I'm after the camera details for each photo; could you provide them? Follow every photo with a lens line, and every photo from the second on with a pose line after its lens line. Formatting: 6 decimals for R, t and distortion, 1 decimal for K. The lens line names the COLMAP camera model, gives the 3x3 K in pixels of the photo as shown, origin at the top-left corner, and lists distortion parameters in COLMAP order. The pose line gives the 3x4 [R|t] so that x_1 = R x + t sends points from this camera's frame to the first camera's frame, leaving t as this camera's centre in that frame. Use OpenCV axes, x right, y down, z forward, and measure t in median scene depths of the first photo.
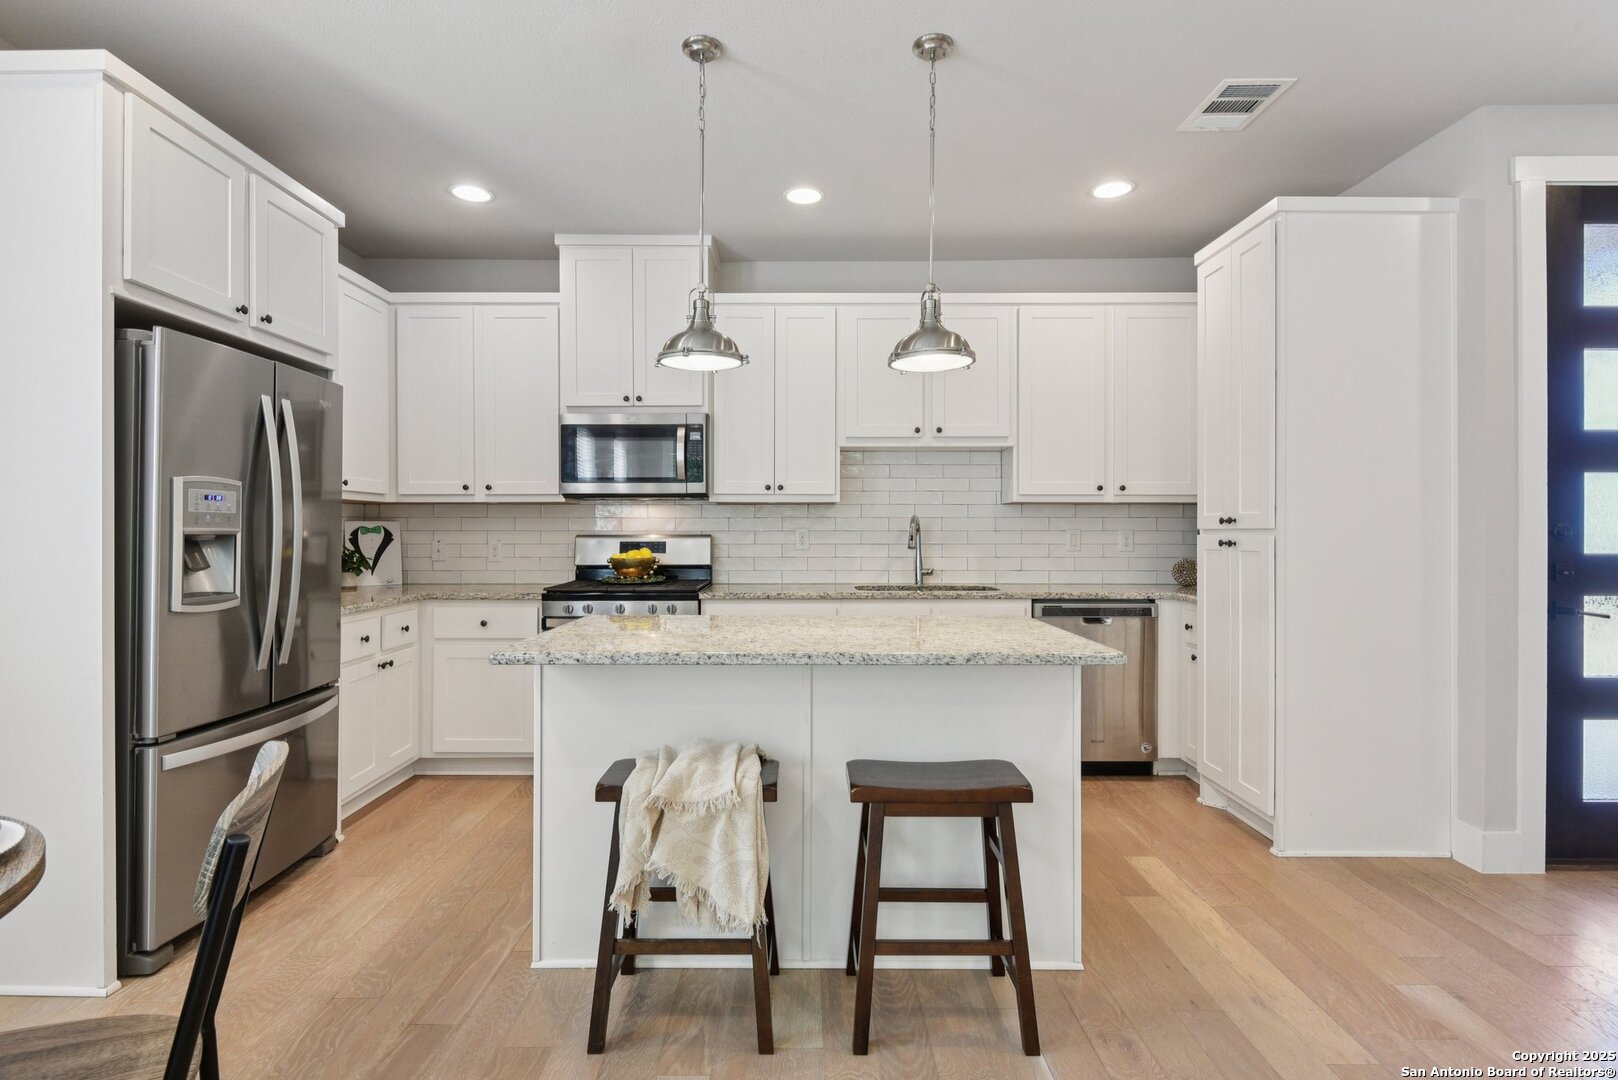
lens RADIAL K [[800.9, 0, 800.4], [0, 800.9, 528.1], [0, 0, 1]] dist [0.002417, -0.000169]
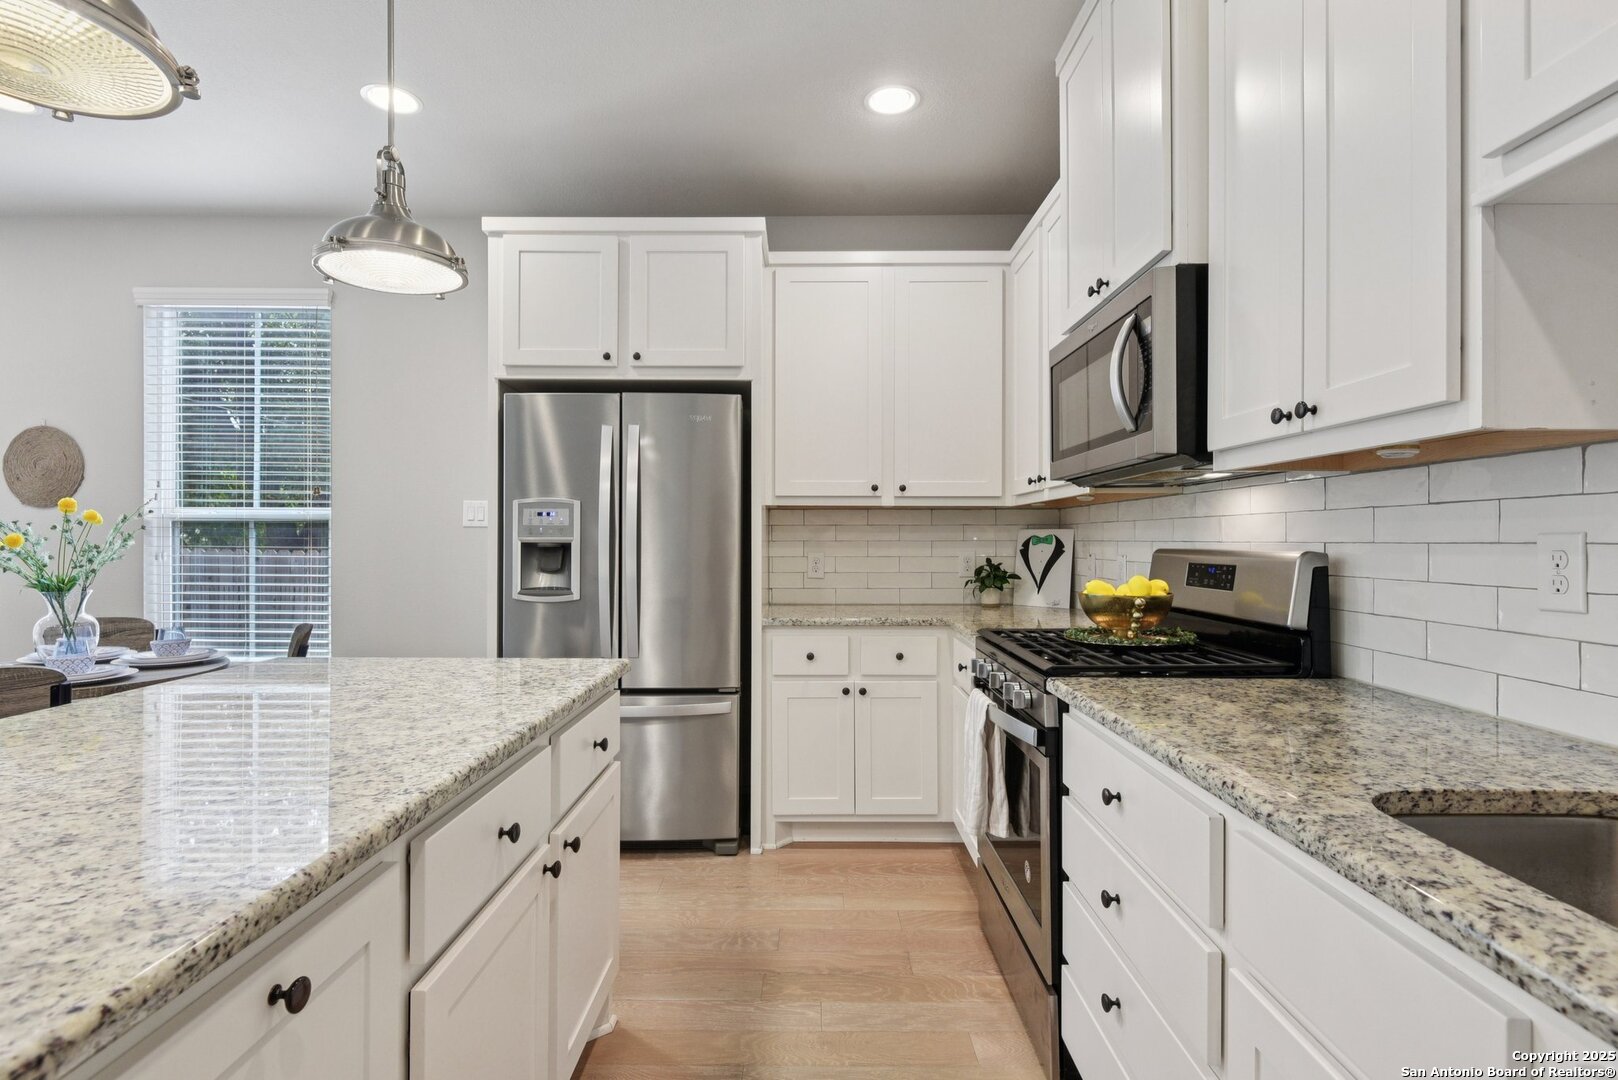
lens RADIAL K [[785.0, 0, 804.7], [0, 785.0, 538.3], [0, 0, 1]] dist [0.012351, -0.007892]
pose [[-0.001876, -0.001777, -0.999997, 0.300719], [0.001005, 0.999998, -0.001779, 0.002037], [0.999998, -0.001008, -0.001874, 0.806359]]
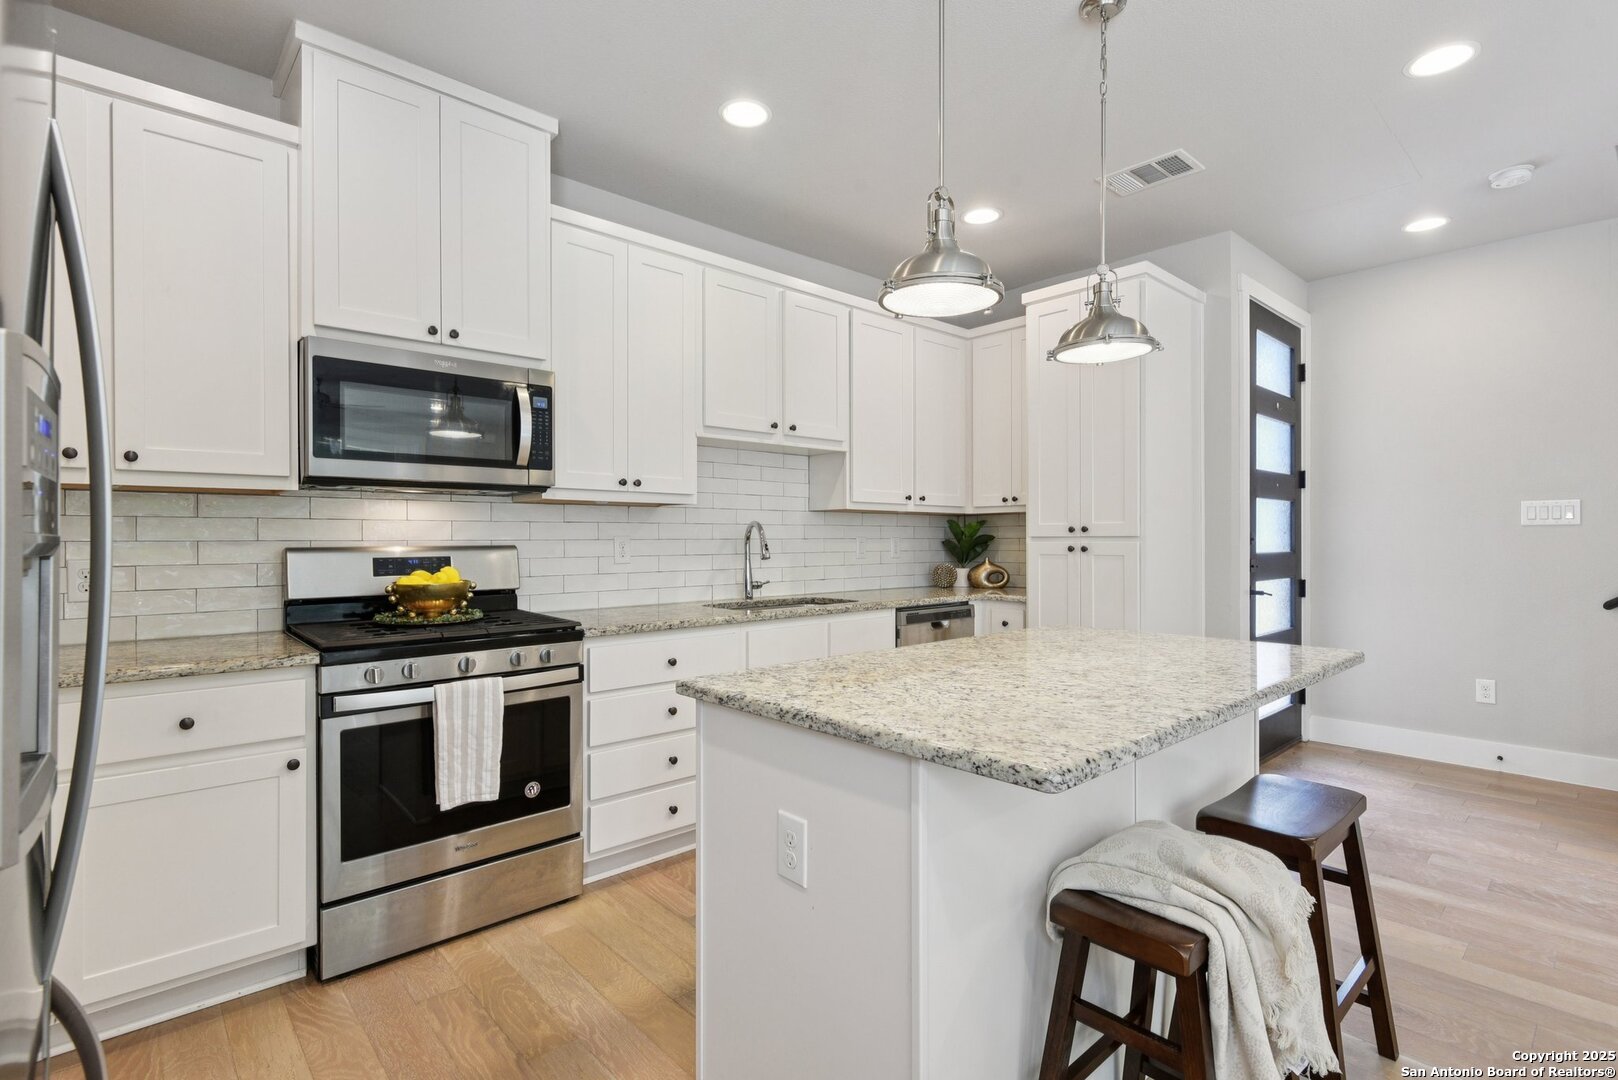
lens RADIAL K [[773.6, 0, 806.8], [0, 773.6, 540.9], [0, 0, 1]] dist [-0.002541, -0.016423]
pose [[0.734705, -0.004267, 0.678374, -0.411663], [0.000977, 0.999986, 0.005233, 0.001063], [-0.678386, -0.003182, 0.734698, 0.352626]]
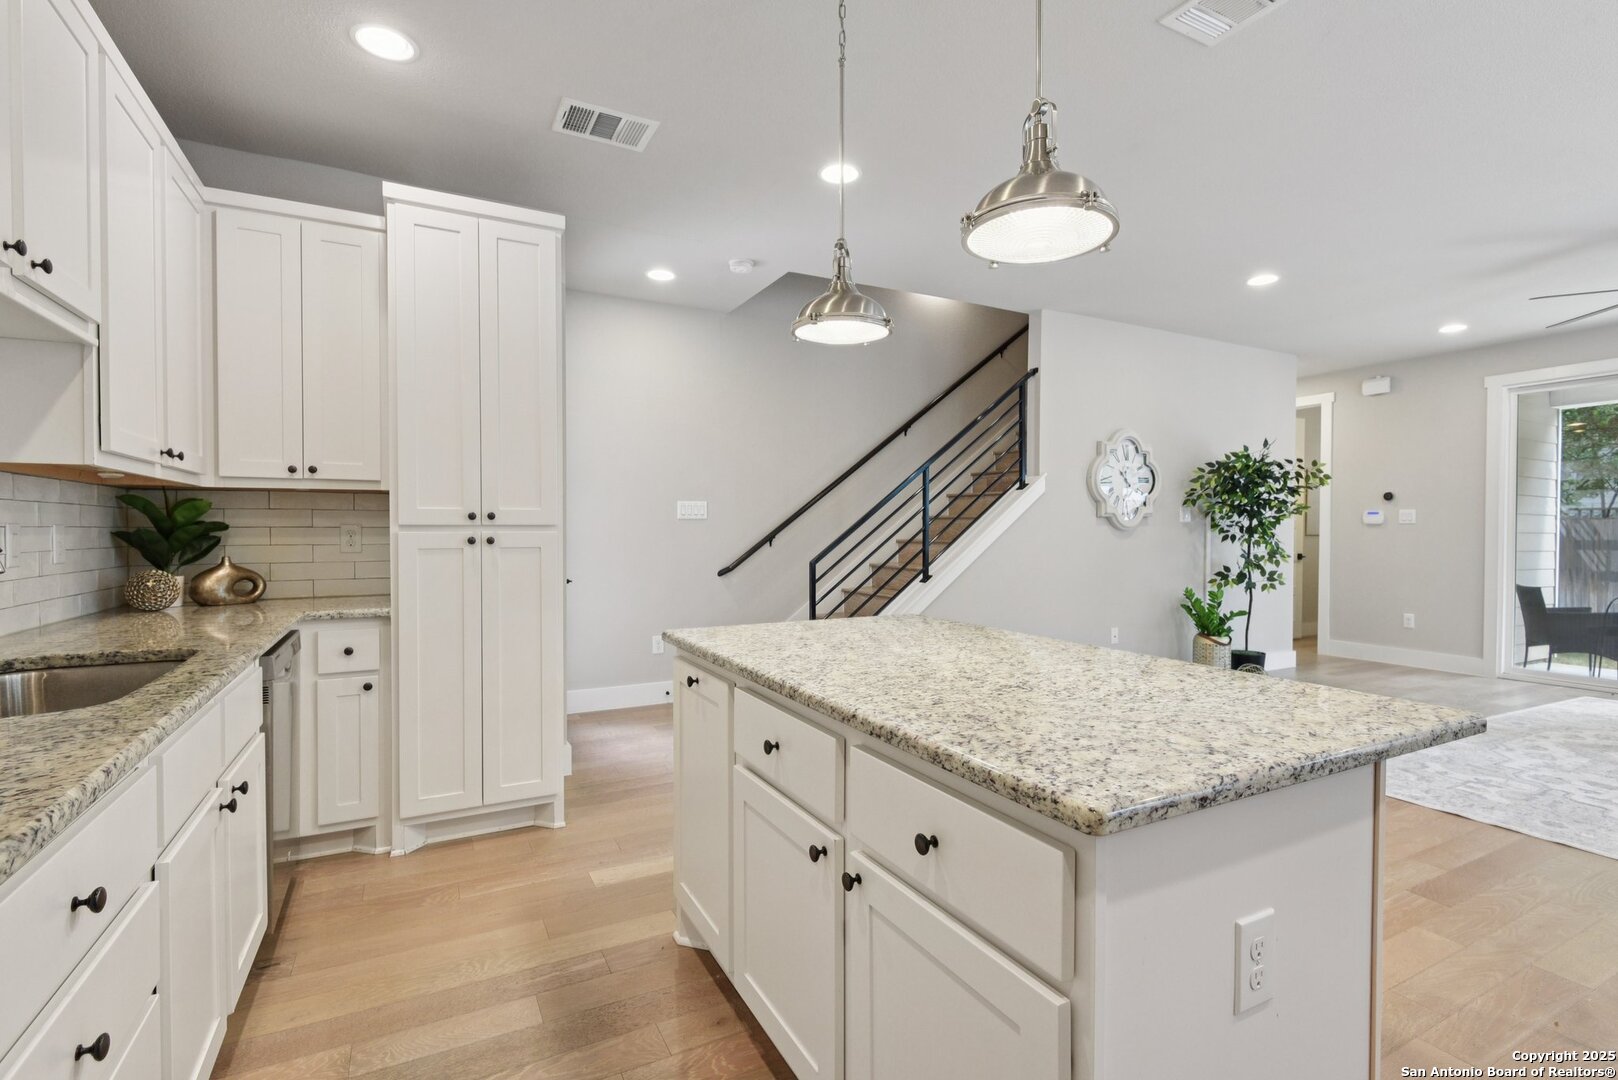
lens RADIAL K [[750.7, 0, 800.6], [0, 750.7, 540.1], [0, 0, 1]] dist [0.003709, -0.003880]
pose [[-0.465999, -0.015539, 0.884649, -0.323474], [-0.003547, 0.999871, 0.015694, 0.002751], [-0.884778, 0.004175, -0.465993, 0.856134]]
